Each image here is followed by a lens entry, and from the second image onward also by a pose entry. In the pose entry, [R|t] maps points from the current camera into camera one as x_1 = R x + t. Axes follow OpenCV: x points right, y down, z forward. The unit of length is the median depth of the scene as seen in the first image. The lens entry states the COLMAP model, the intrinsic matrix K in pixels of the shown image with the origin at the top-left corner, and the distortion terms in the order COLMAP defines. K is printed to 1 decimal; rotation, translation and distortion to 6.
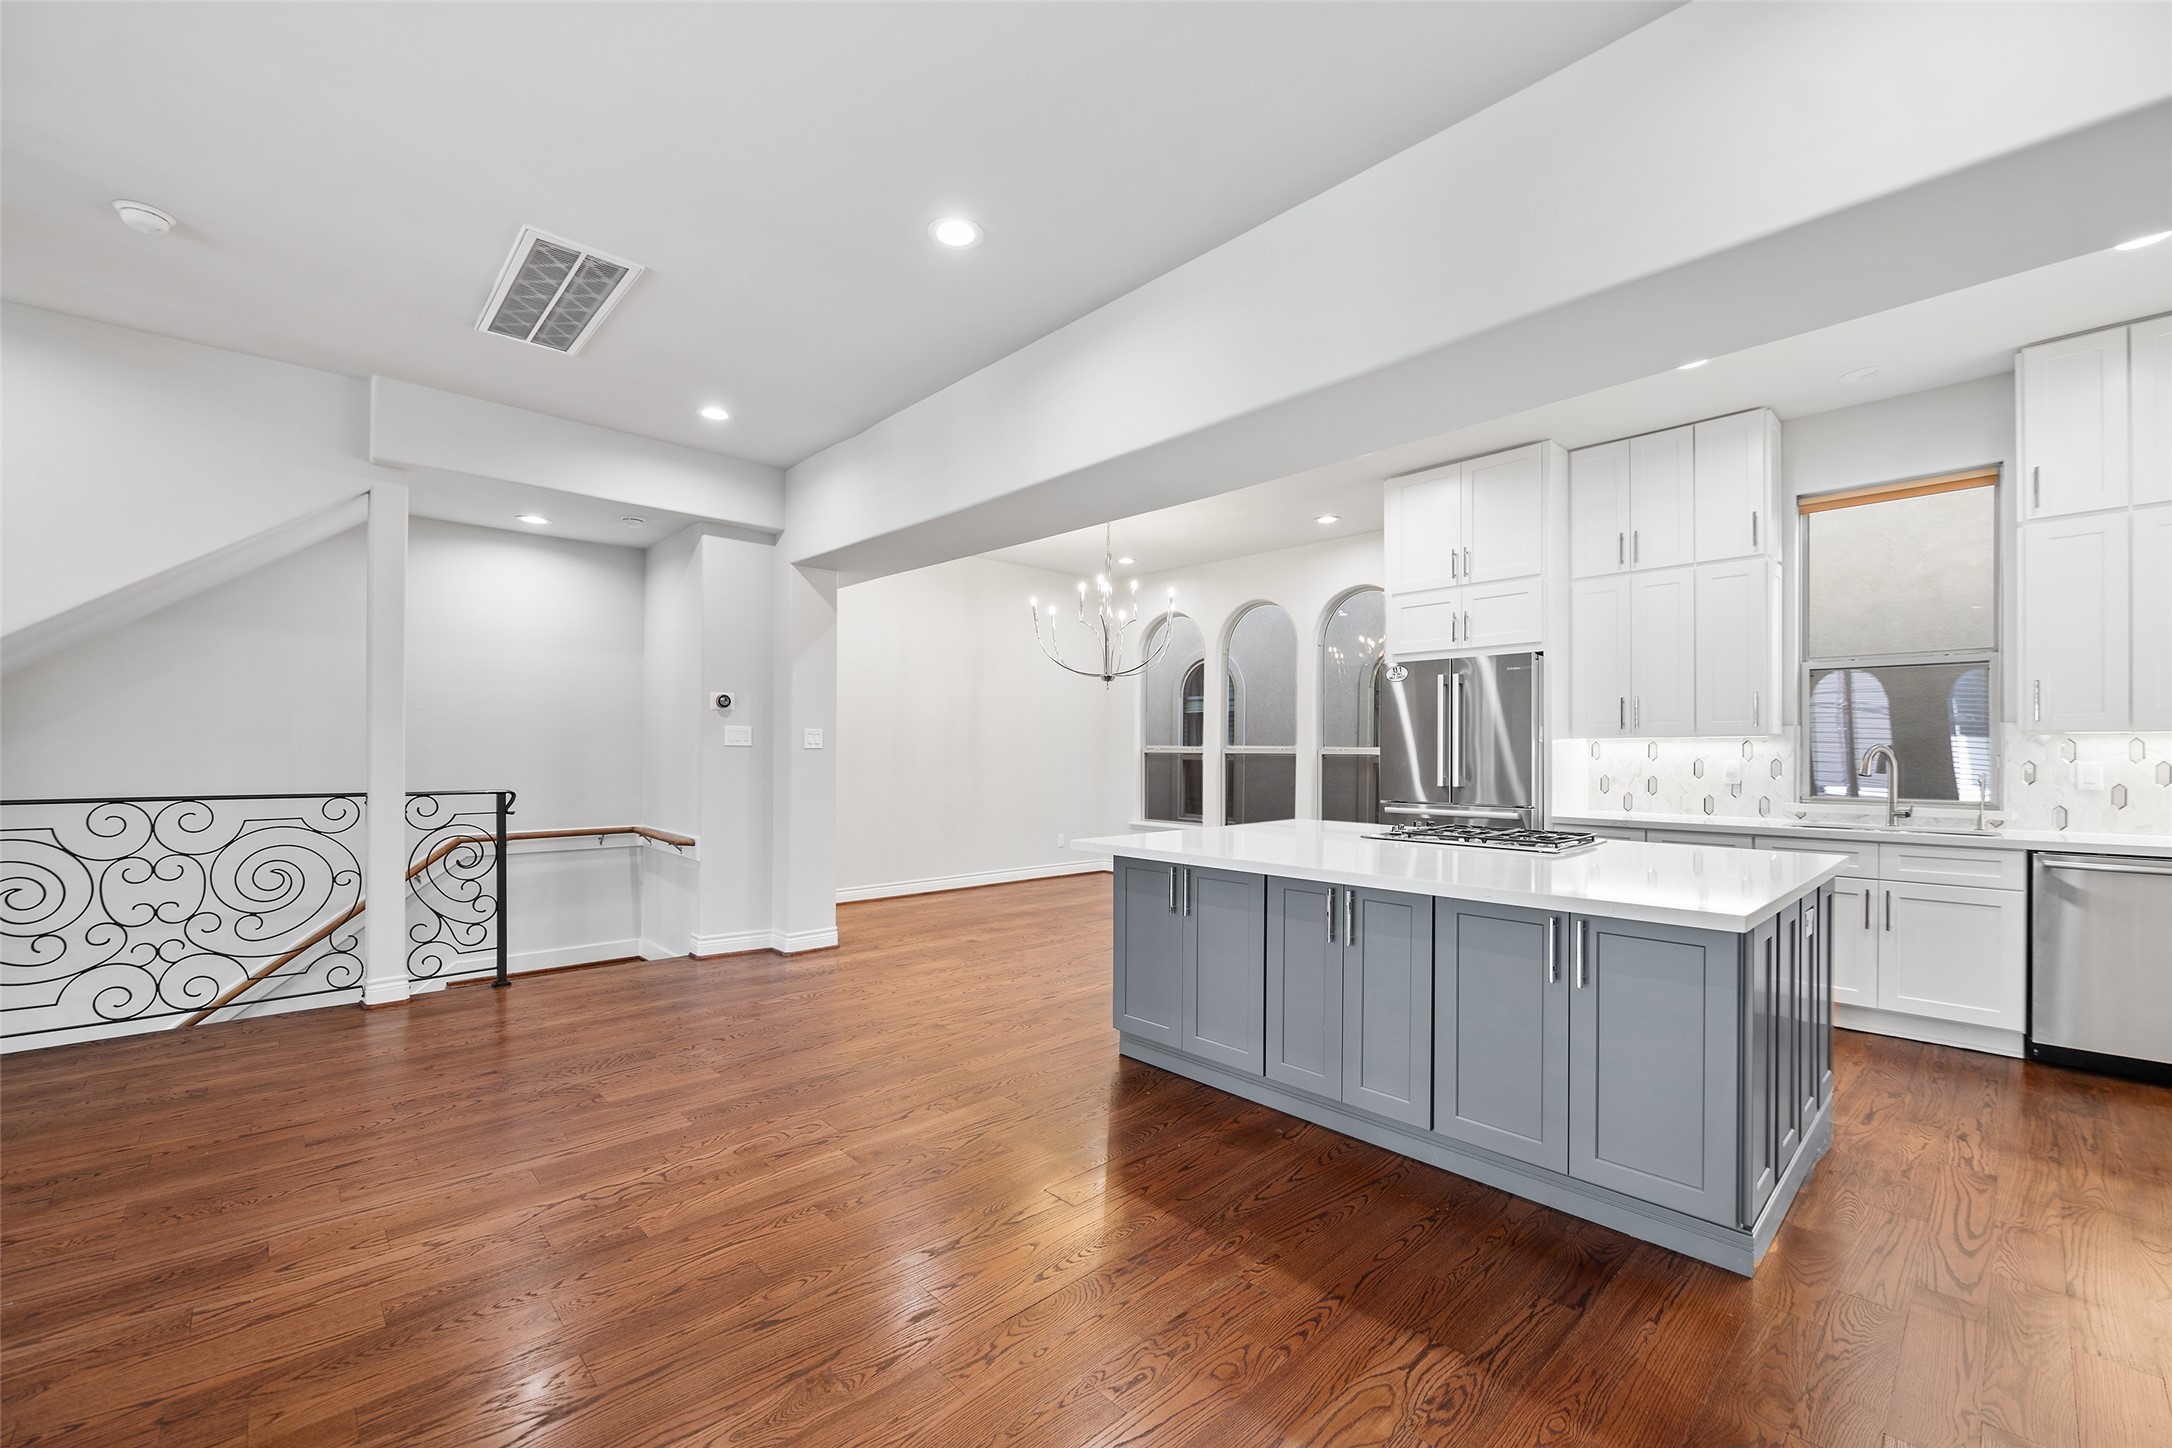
lens RADIAL K [[884.8, 0, 1098.9], [0, 884.8, 752.3], [0, 0, 1]] dist [-0.006708, 0.000284]
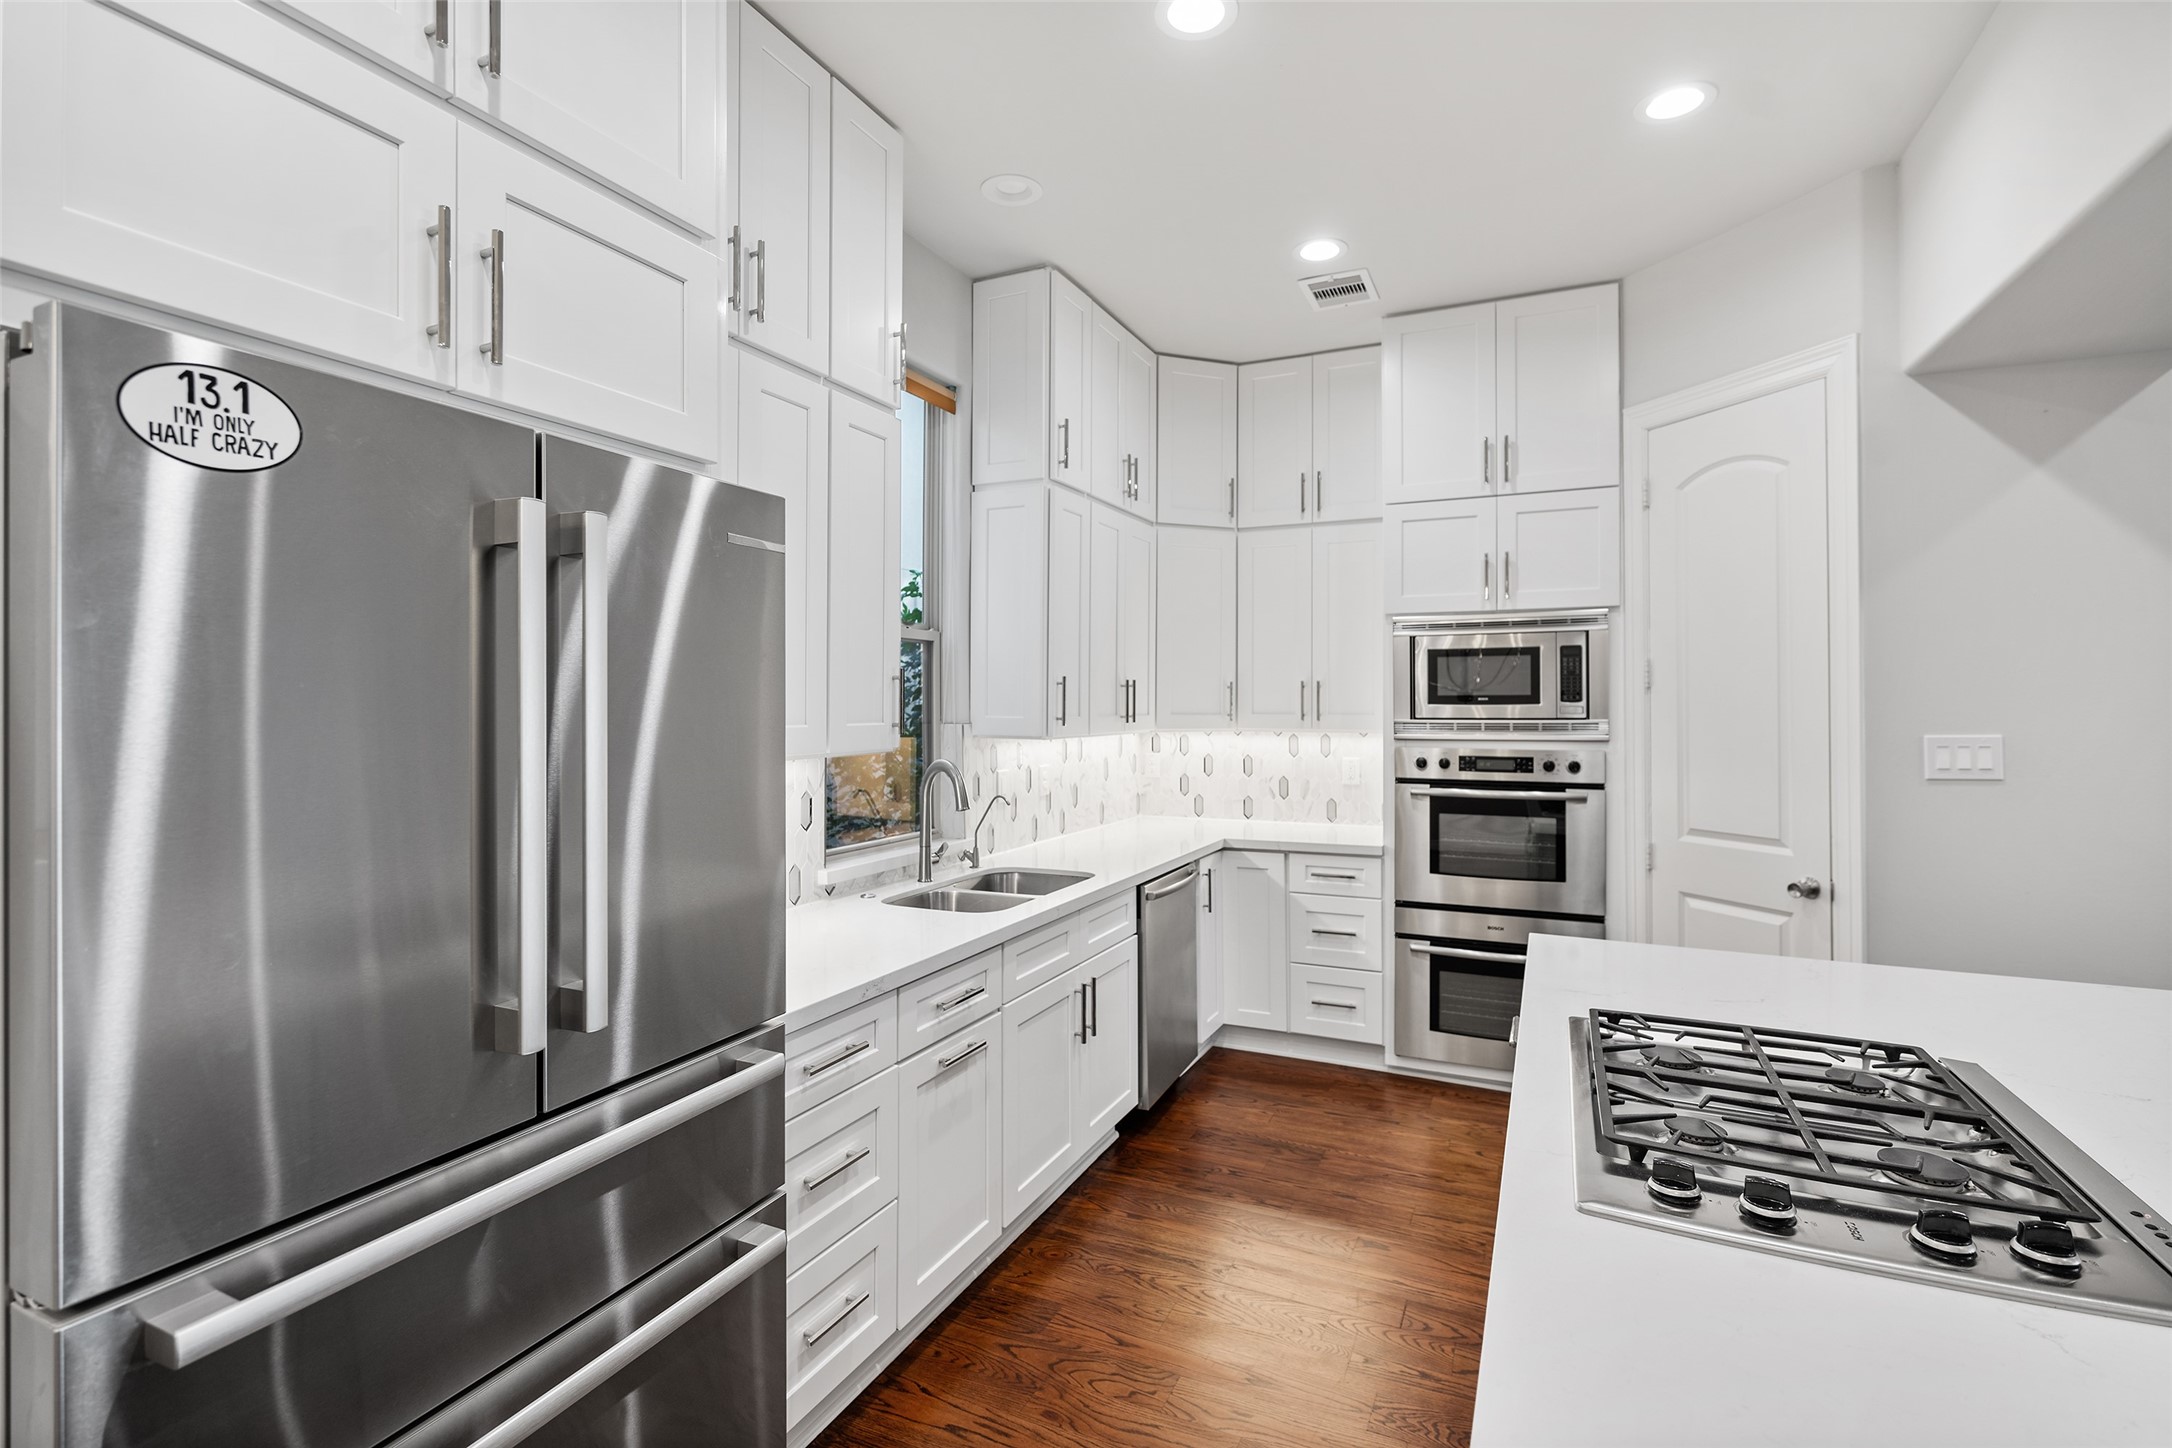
lens RADIAL K [[1006.0, 0, 1079.0], [0, 1006.0, 705.9], [0, 0, 1]] dist [-0.010903, -0.000268]
pose [[-0.356201, -0.002228, 0.934407, 0.136872], [-0.001254, 0.999997, 0.001907, -0.043640], [-0.934408, -0.000493, -0.356203, 1.025381]]
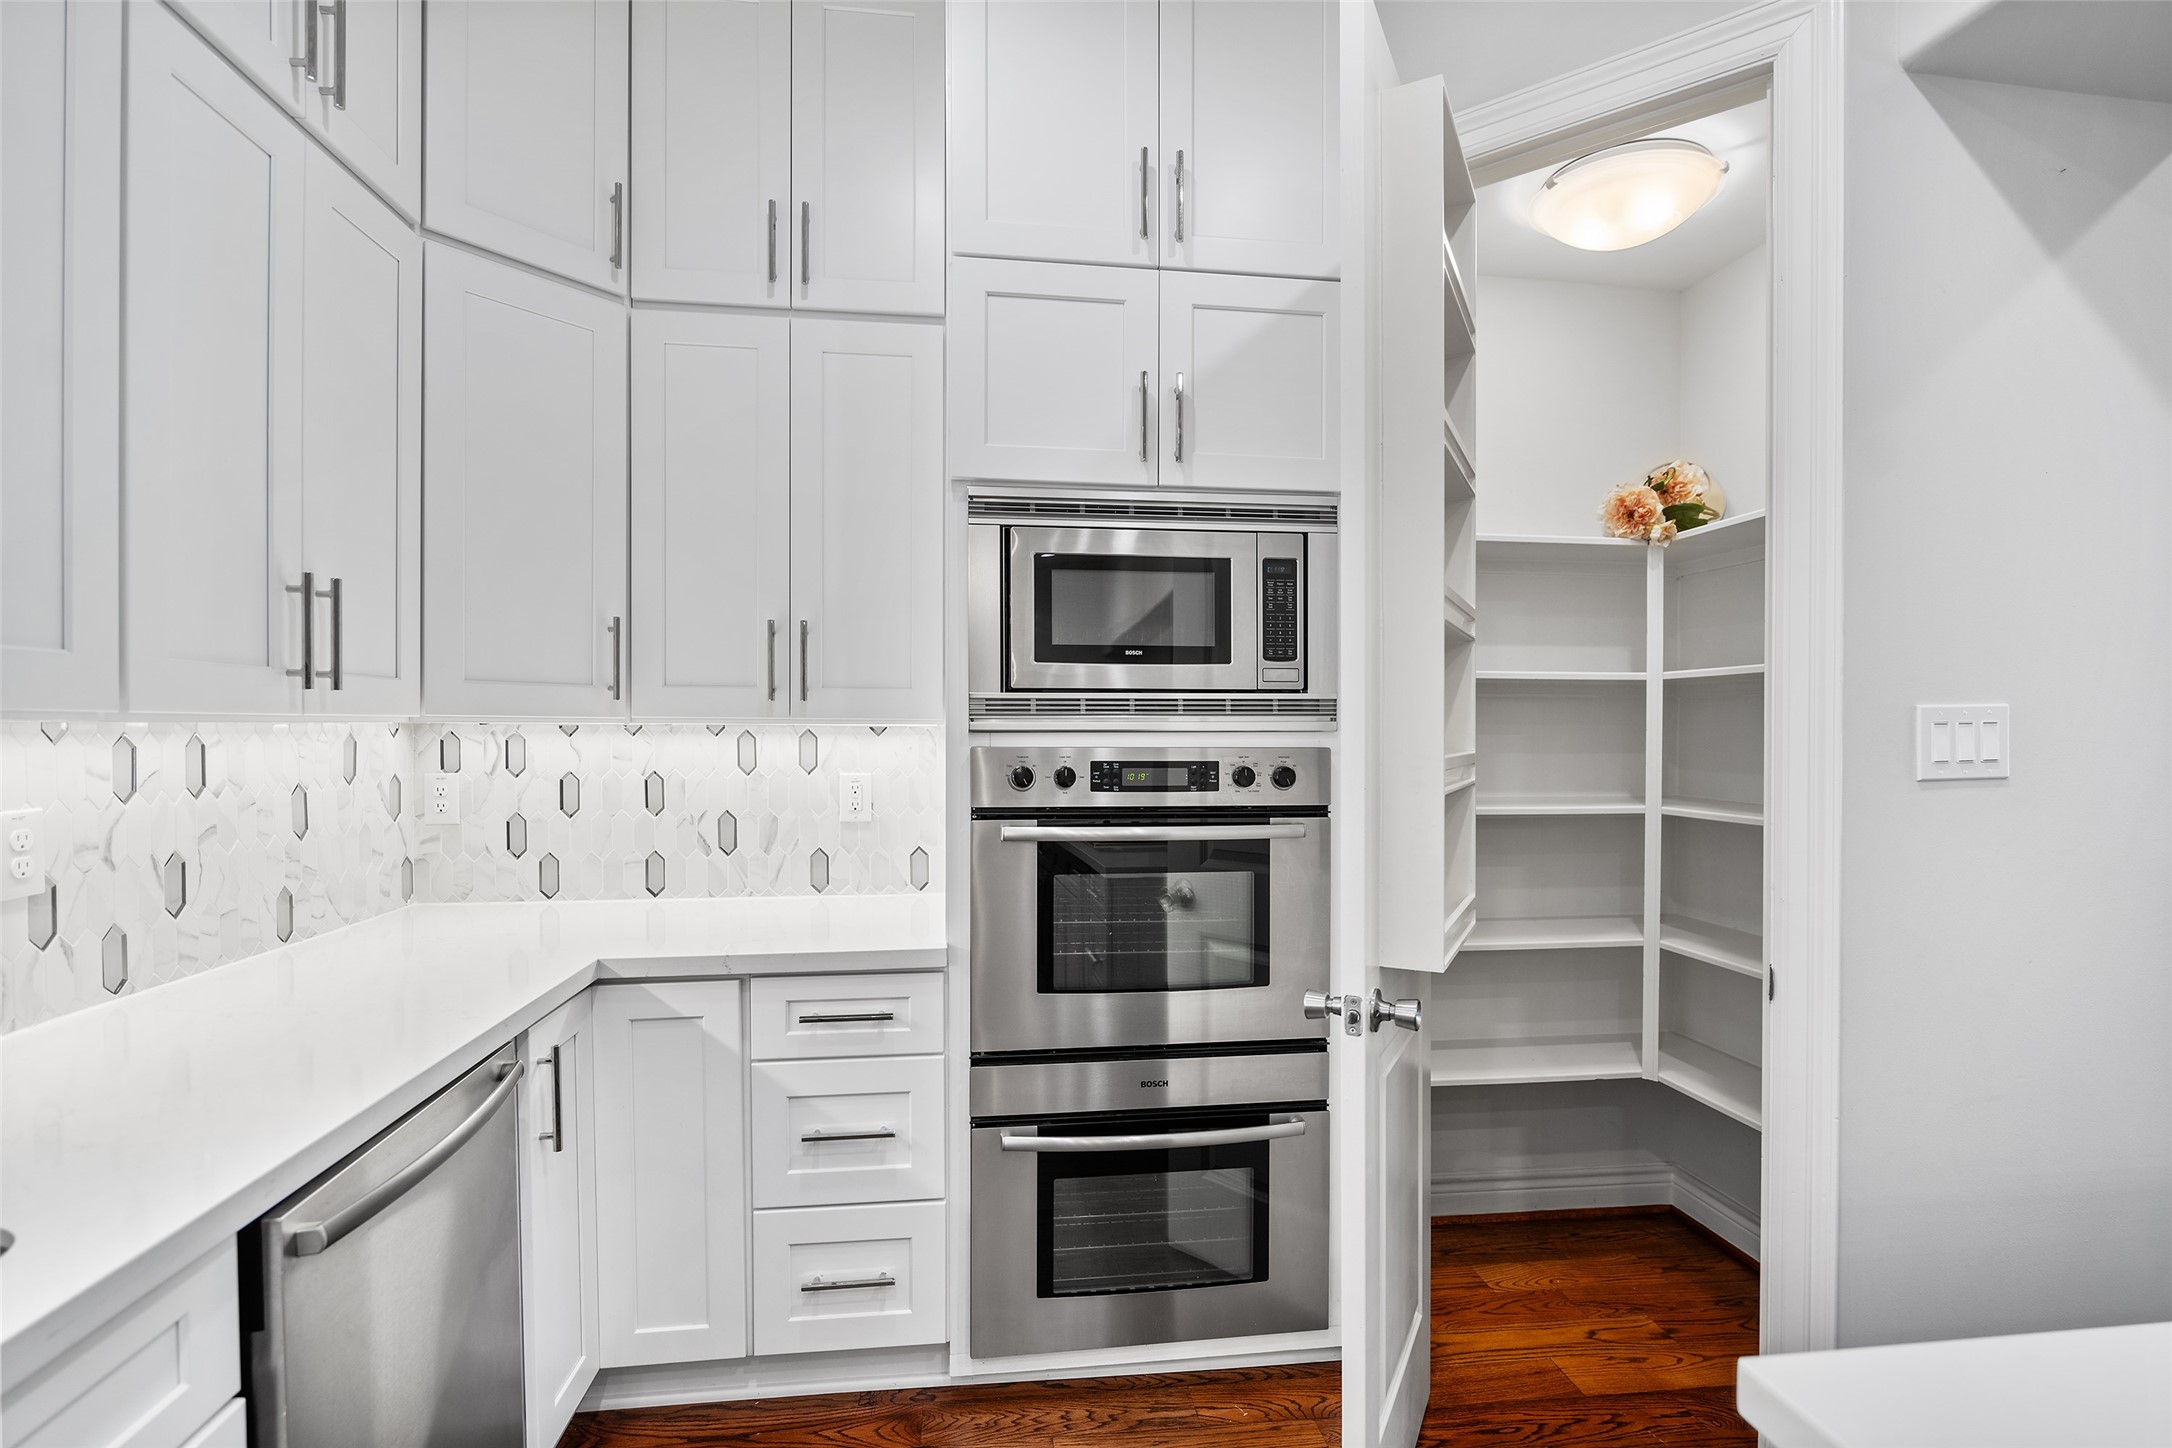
lens RADIAL K [[1047.3, 0, 1098.3], [0, 1047.3, 739.4], [0, 0, 1]] dist [-0.003926, -0.000735]
pose [[-0.802341, -0.012028, 0.596744, 0.513450], [-0.004329, 0.999888, 0.014333, -0.018368], [-0.596850, 0.008917, -0.802303, 0.804127]]
